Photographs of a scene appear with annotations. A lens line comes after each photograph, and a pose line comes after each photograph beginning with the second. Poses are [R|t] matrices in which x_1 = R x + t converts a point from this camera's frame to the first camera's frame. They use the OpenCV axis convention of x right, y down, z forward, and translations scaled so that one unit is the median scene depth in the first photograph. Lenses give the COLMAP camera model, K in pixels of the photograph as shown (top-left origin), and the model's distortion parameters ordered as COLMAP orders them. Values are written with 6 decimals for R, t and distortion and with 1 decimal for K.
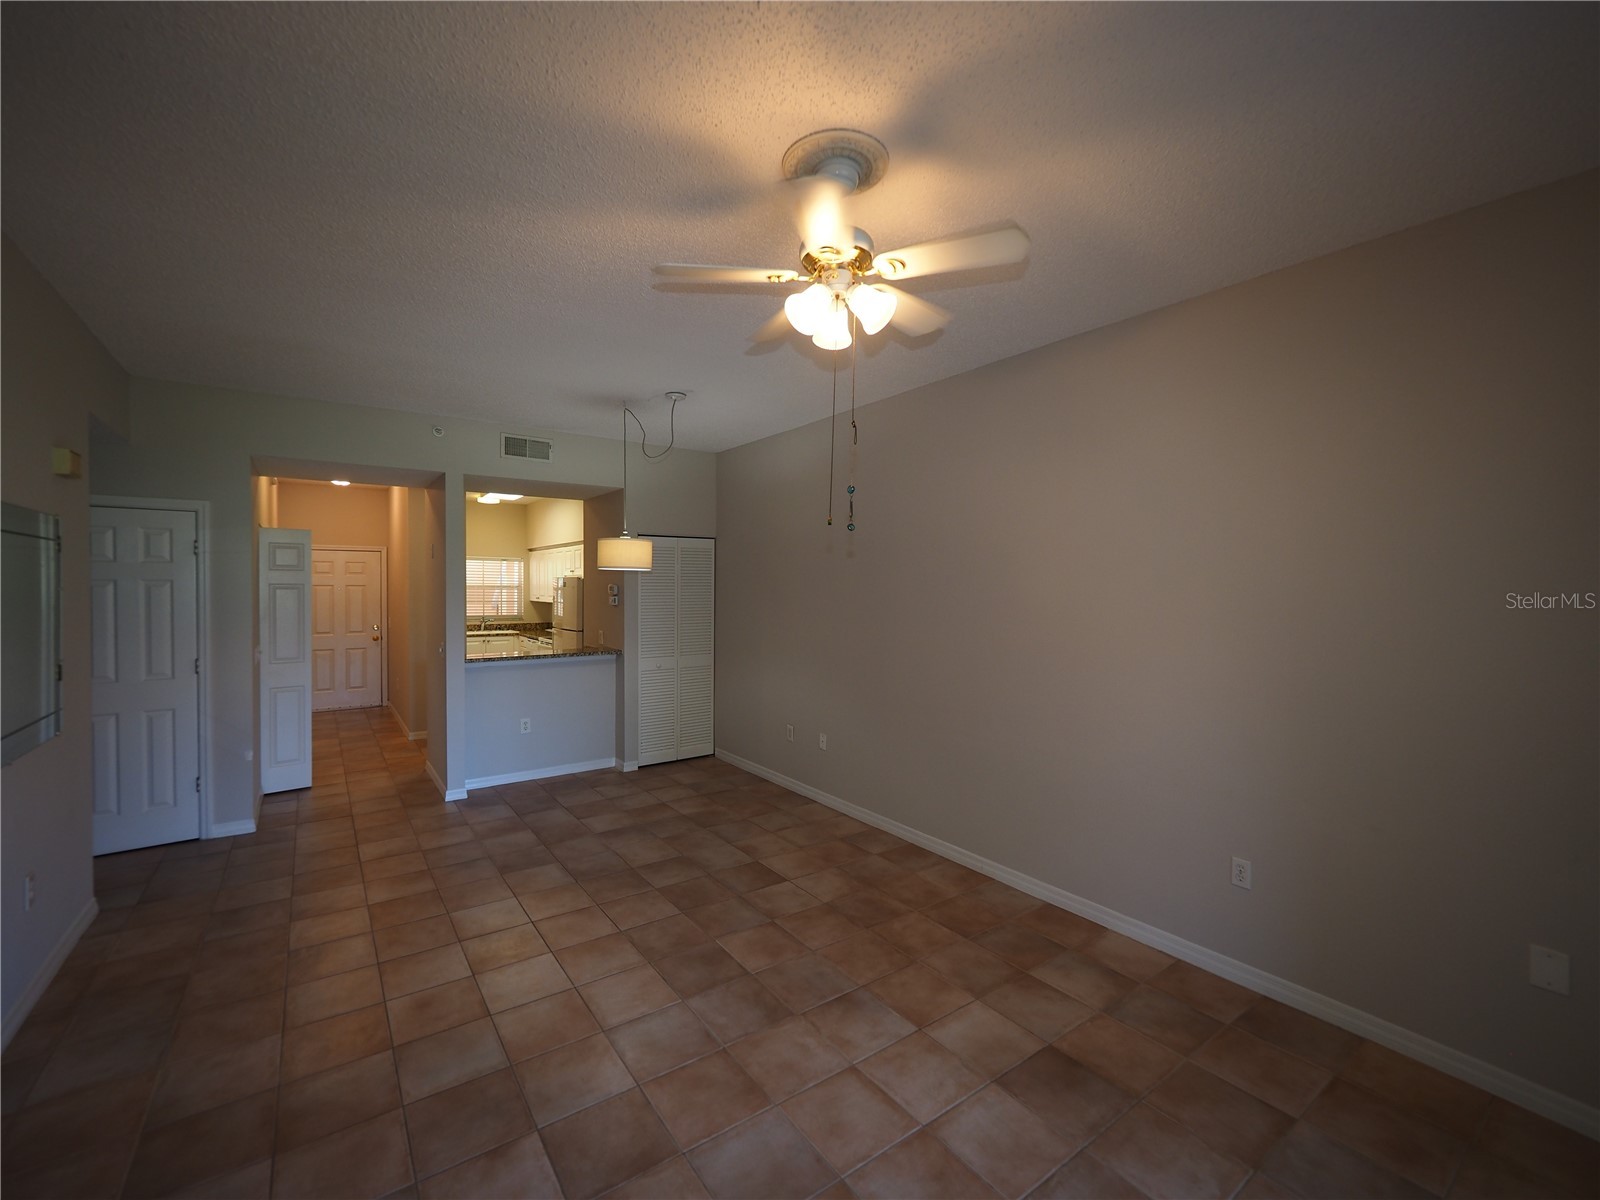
lens RADIAL K [[676.2, 0, 778.9], [0, 676.2, 594.4], [0, 0, 1]] dist [-0.012363, 0.004617]
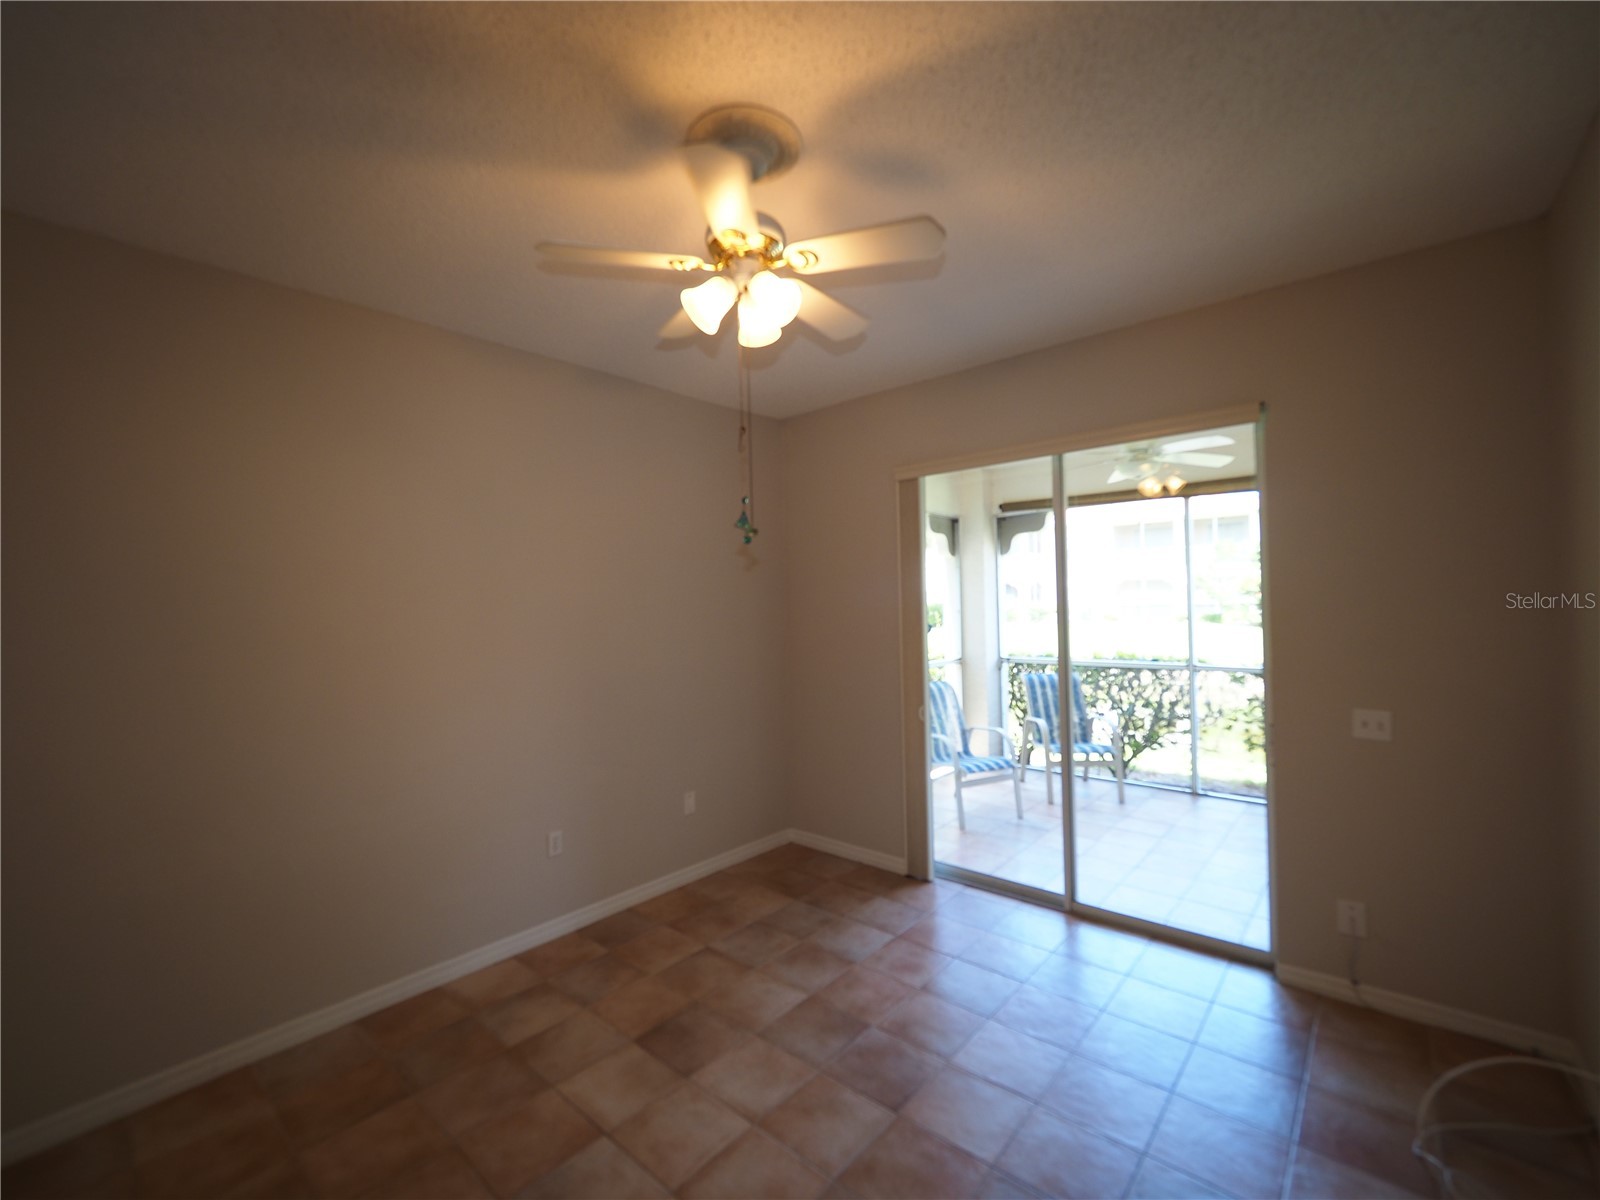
lens RADIAL K [[676.2, 0, 801.9], [0, 676.2, 600.4], [0, 0, 1]] dist [-0.012363, 0.004617]
pose [[-0.235431, 0.000961, 0.971891, -0.323732], [0.038299, 0.999232, 0.008290, -0.008428], [-0.971136, 0.039174, -0.235287, 0.456166]]
